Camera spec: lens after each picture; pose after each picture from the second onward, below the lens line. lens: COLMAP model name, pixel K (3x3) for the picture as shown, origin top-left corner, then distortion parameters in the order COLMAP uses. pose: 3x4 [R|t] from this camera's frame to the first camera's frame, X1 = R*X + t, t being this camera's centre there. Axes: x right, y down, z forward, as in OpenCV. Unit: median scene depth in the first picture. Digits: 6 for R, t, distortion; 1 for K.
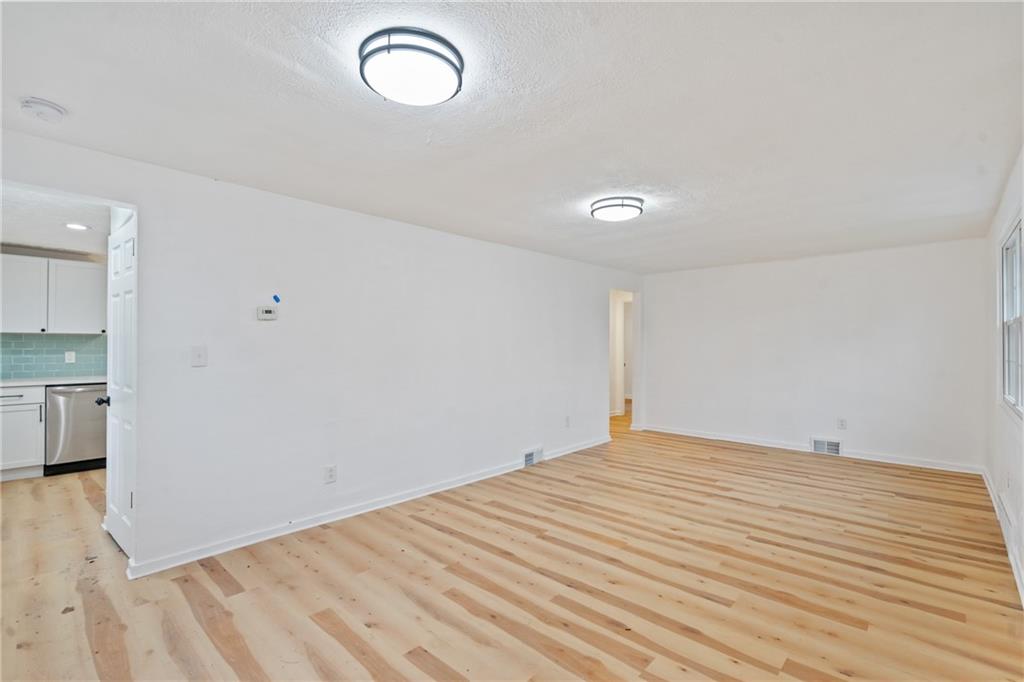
lens RADIAL K [[450.7, 0, 507.0], [0, 450.7, 341.0], [0, 0, 1]] dist [0.002439, 0.000022]
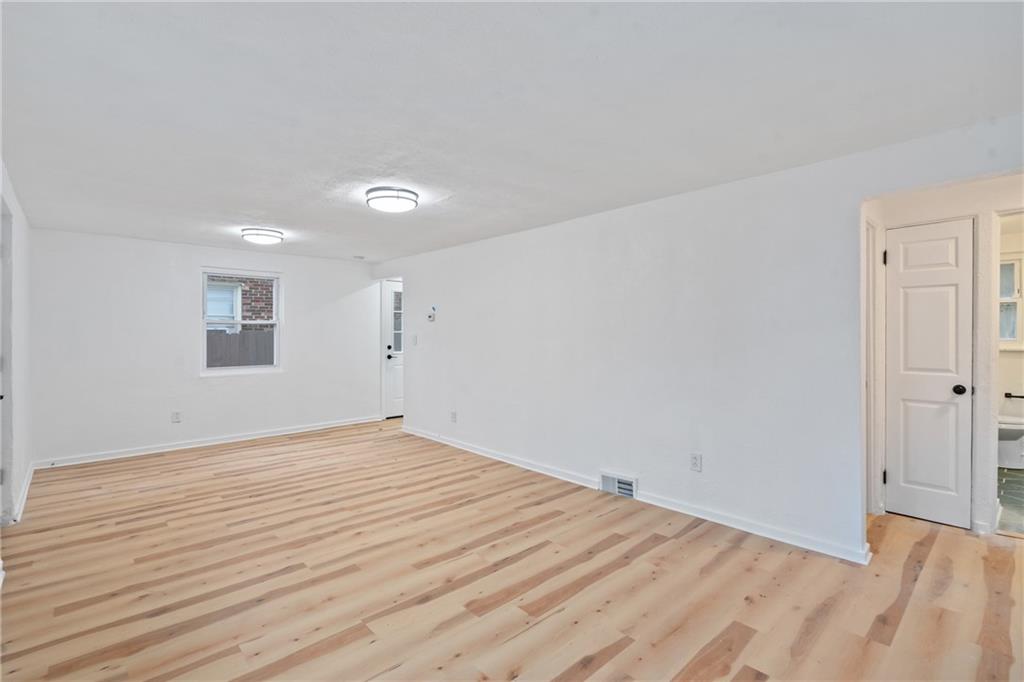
lens RADIAL K [[469.8, 0, 512.0], [0, 469.8, 341.0], [0, 0, 1]] dist [0.000374, -0.000184]
pose [[-0.049137, 0.015836, -0.998667, 1.279603], [0.011342, 0.999819, 0.015297, 0.009350], [0.998728, -0.010575, -0.049307, 1.328902]]
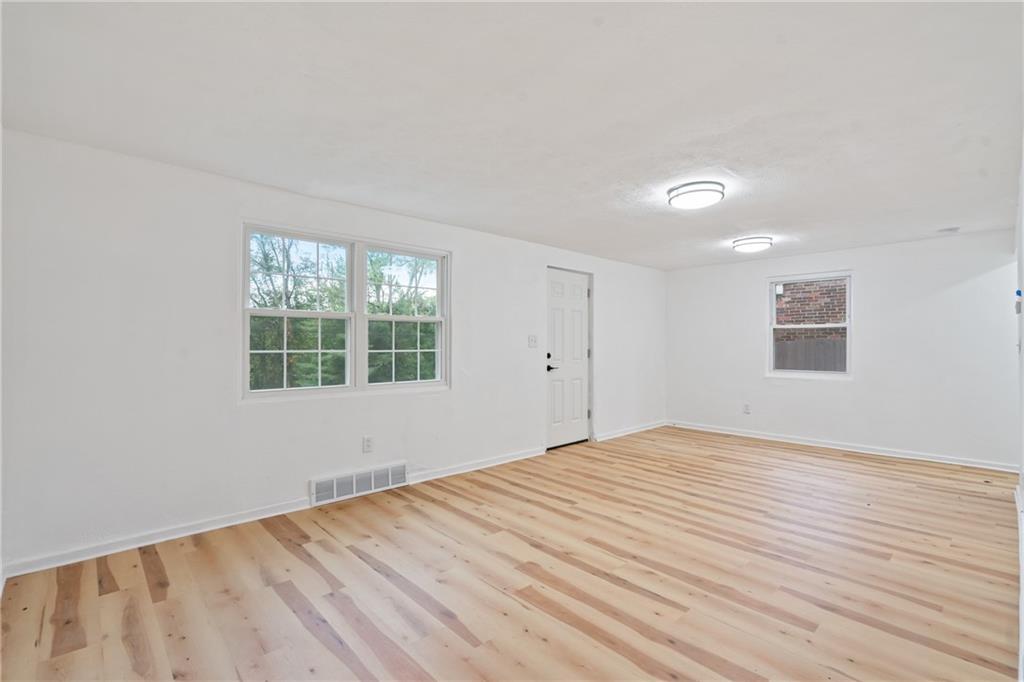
lens RADIAL K [[469.8, 0, 512.0], [0, 469.8, 341.0], [0, 0, 1]] dist [0.000374, -0.000184]
pose [[-0.998968, -0.001945, 0.045381, 0.595195], [-0.002611, 0.999890, -0.014632, 0.037652], [-0.045347, -0.014735, -0.998863, 2.040454]]
